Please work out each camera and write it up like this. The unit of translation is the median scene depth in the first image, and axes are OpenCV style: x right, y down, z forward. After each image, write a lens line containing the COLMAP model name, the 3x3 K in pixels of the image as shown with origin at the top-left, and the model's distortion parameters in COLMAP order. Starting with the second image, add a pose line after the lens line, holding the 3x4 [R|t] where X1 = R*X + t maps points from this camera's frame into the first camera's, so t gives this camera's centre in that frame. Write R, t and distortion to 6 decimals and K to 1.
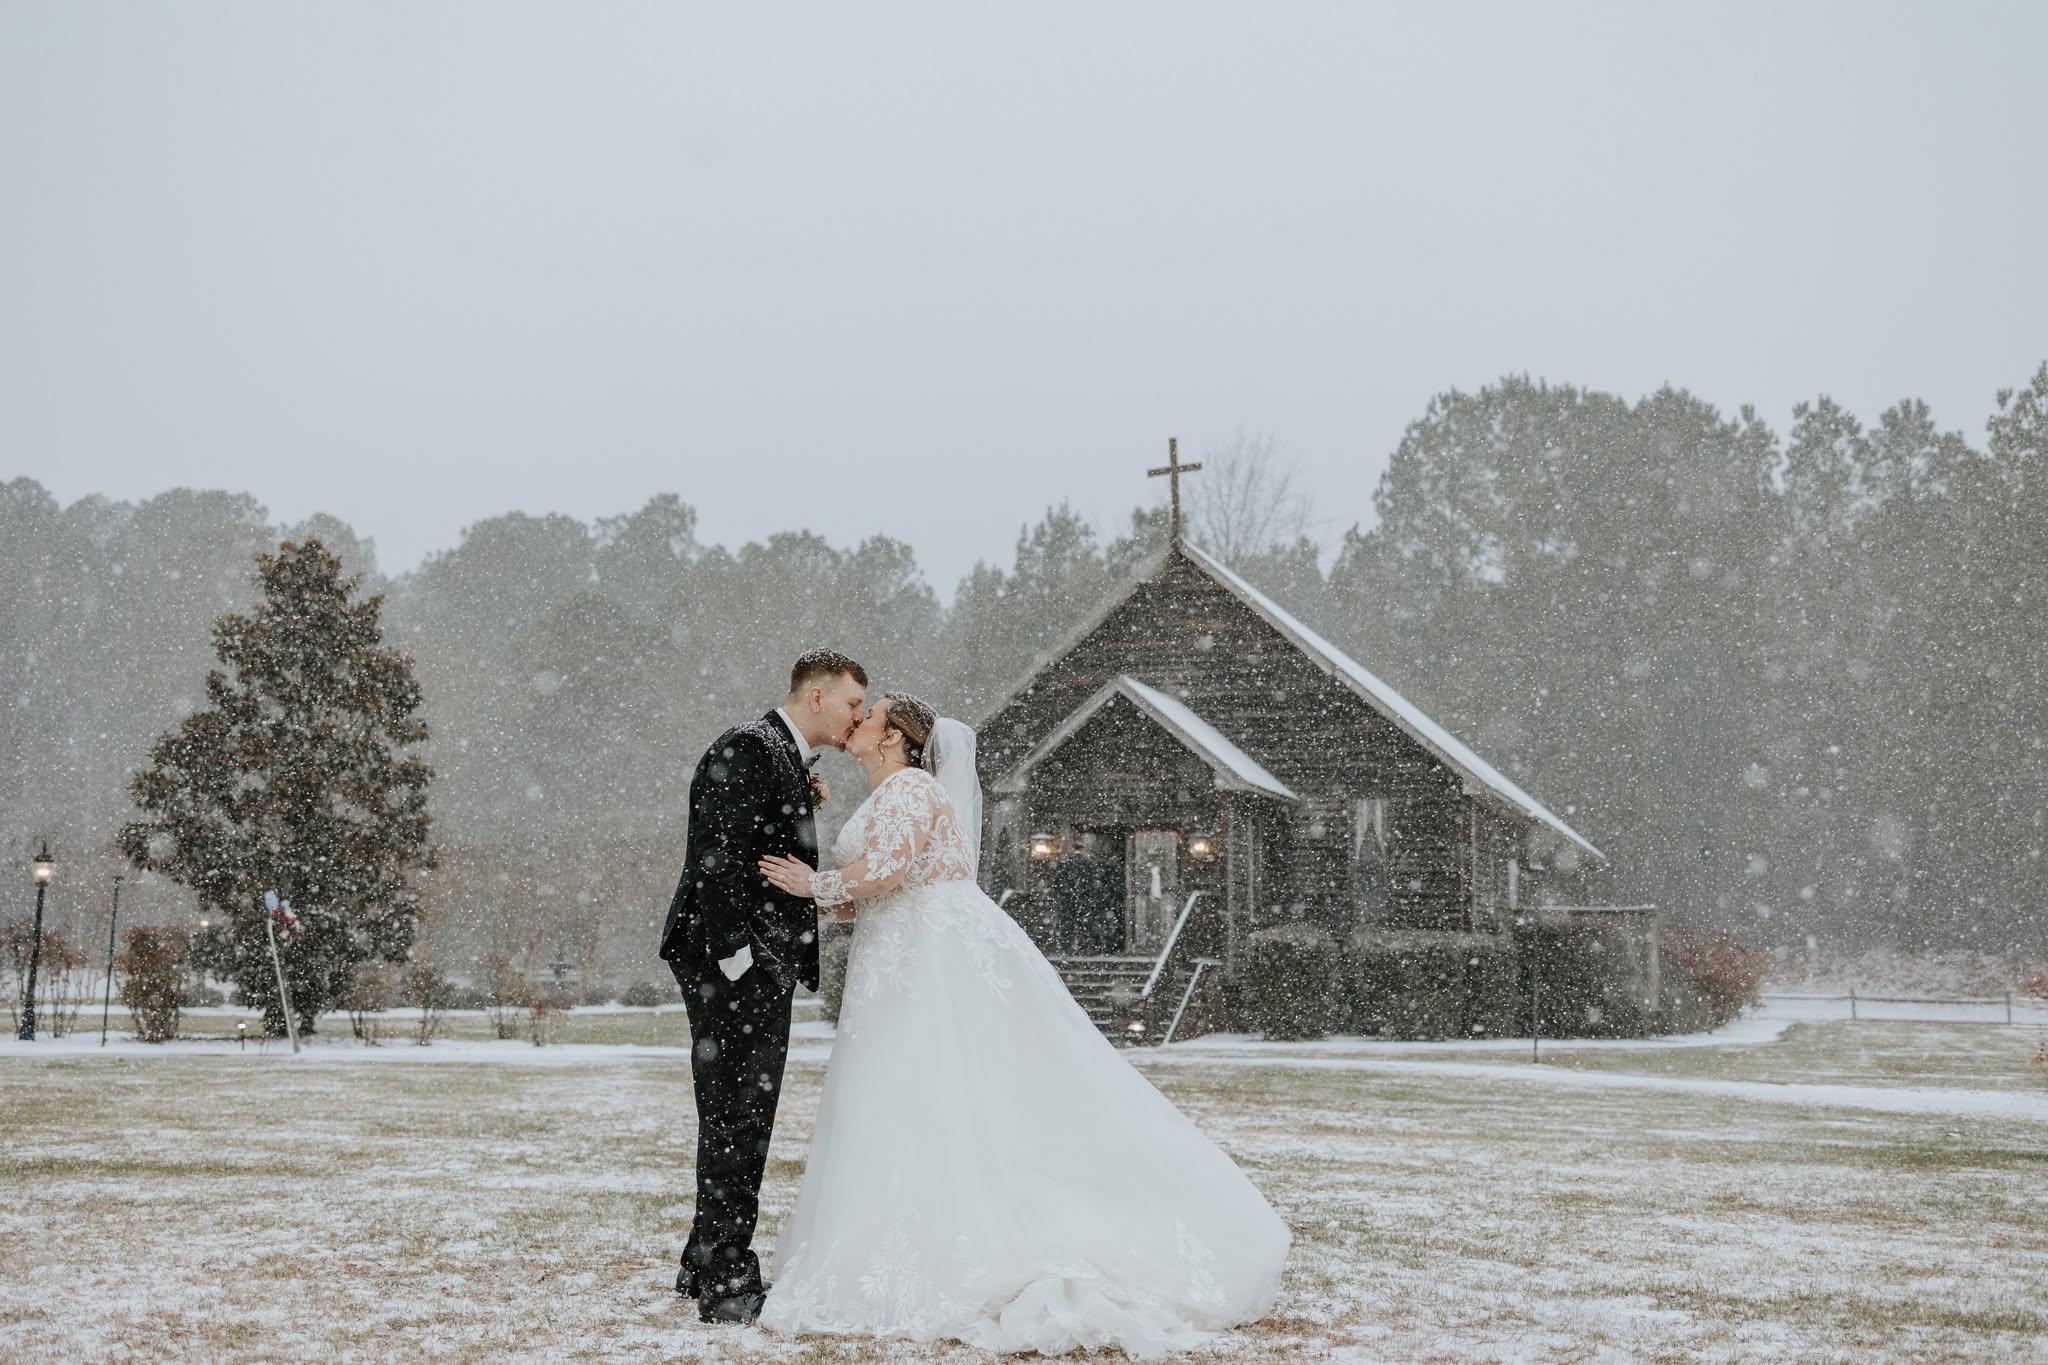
lens RADIAL K [[2491.6, 0, 1024.0], [0, 2491.6, 682.5], [0, 0, 1]] dist [0.007985, 0.010853]
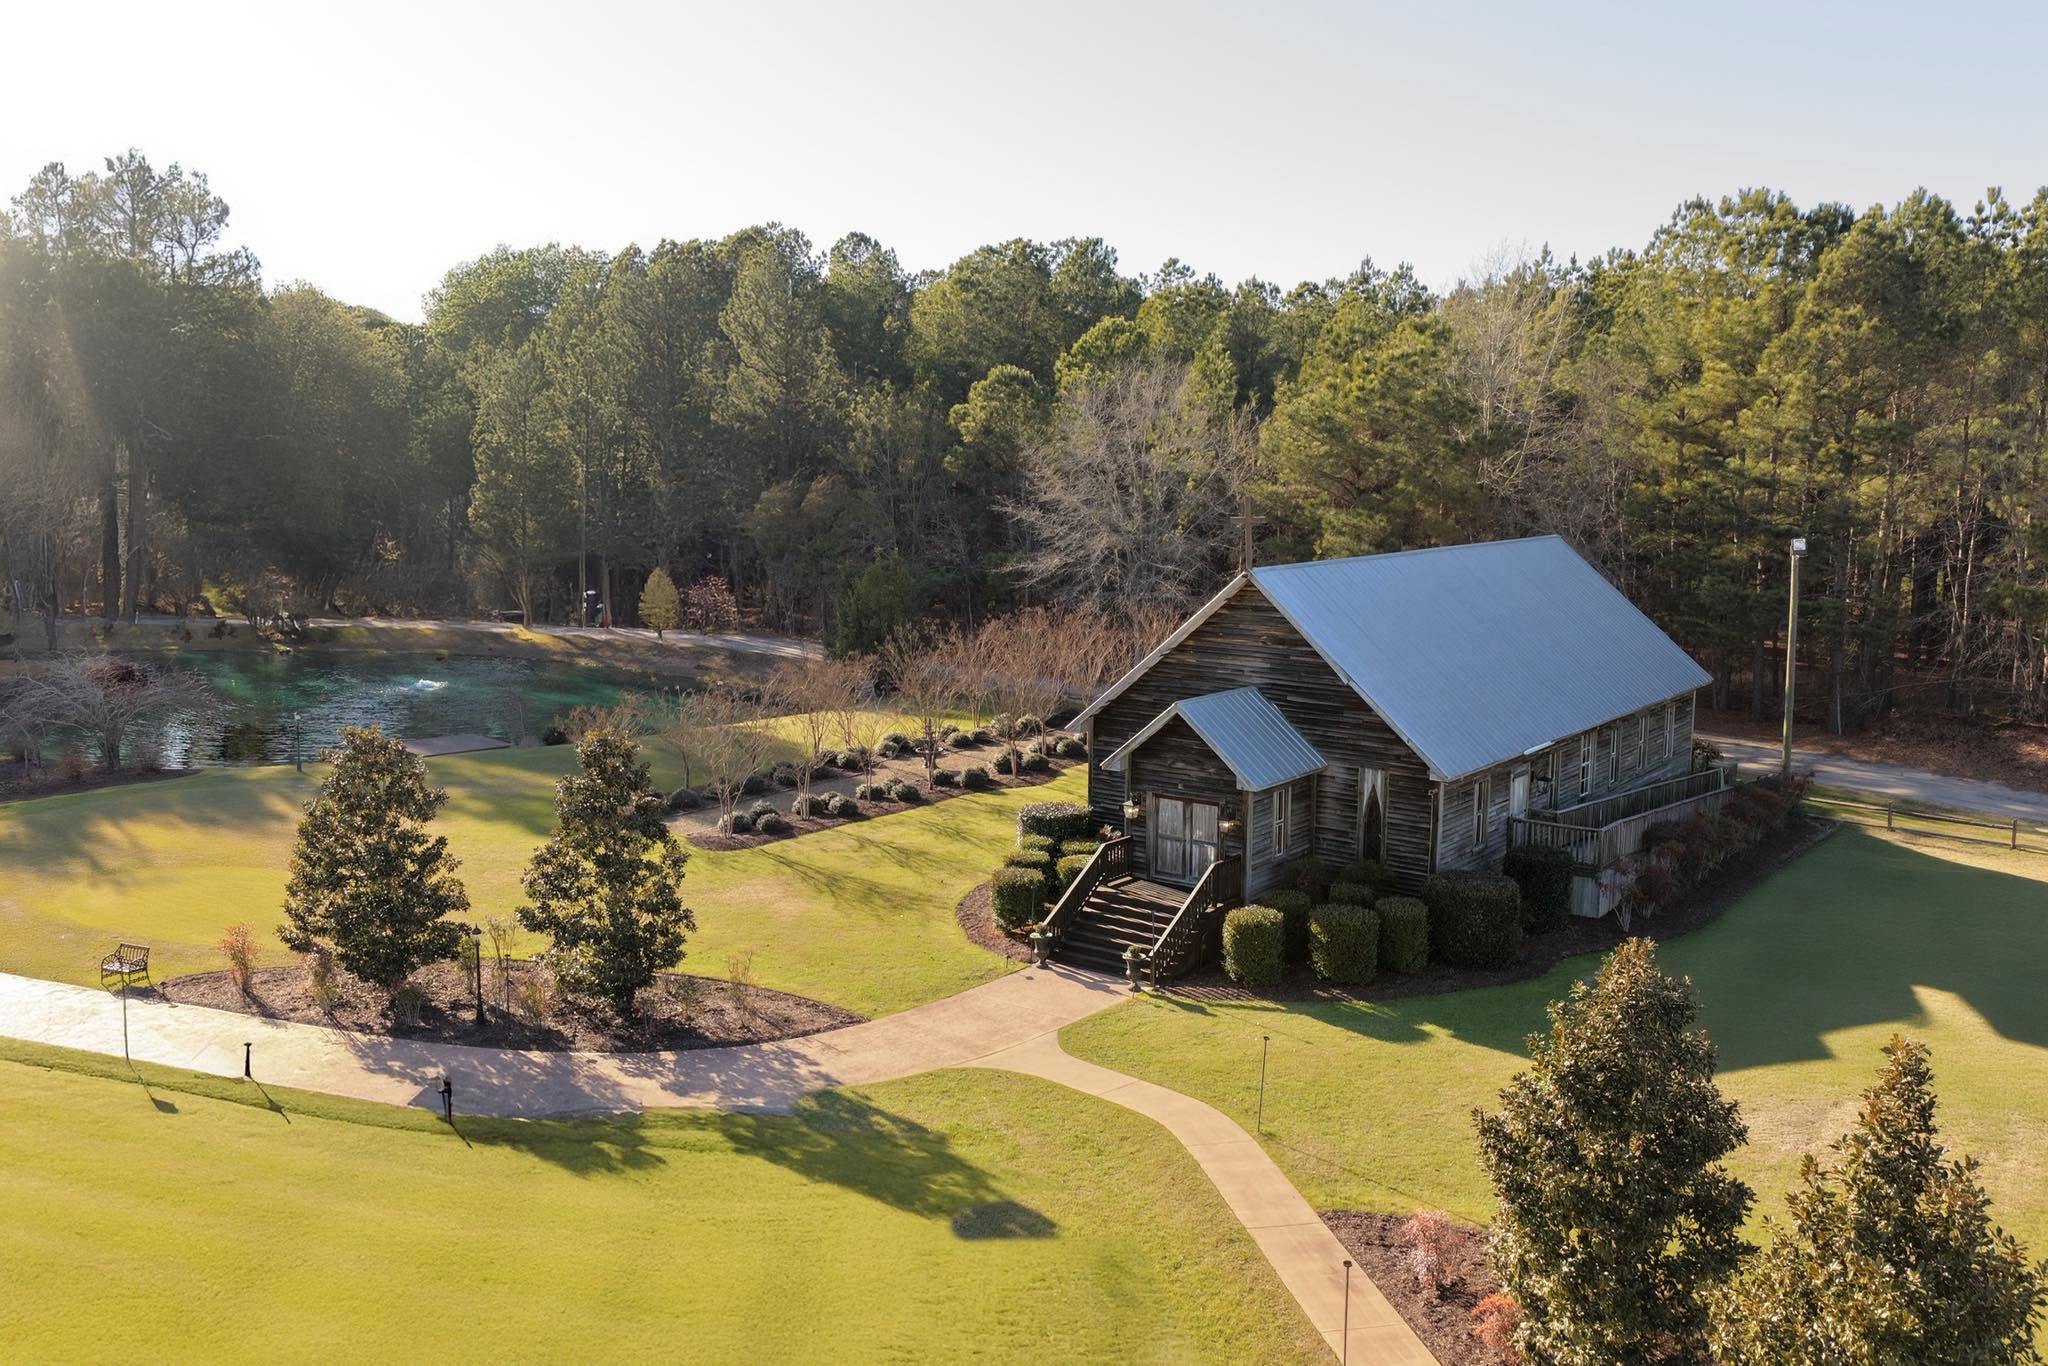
lens RADIAL K [[2491.6, 0, 1024.0], [0, 2491.6, 683.0], [0, 0, 1]] dist [0.007985, 0.010853]
pose [[0.932398, 0.057489, -0.356832, 0.452832], [0.083372, 0.926435, 0.367108, -0.530967], [0.351687, -0.372040, 0.859013, -0.263946]]
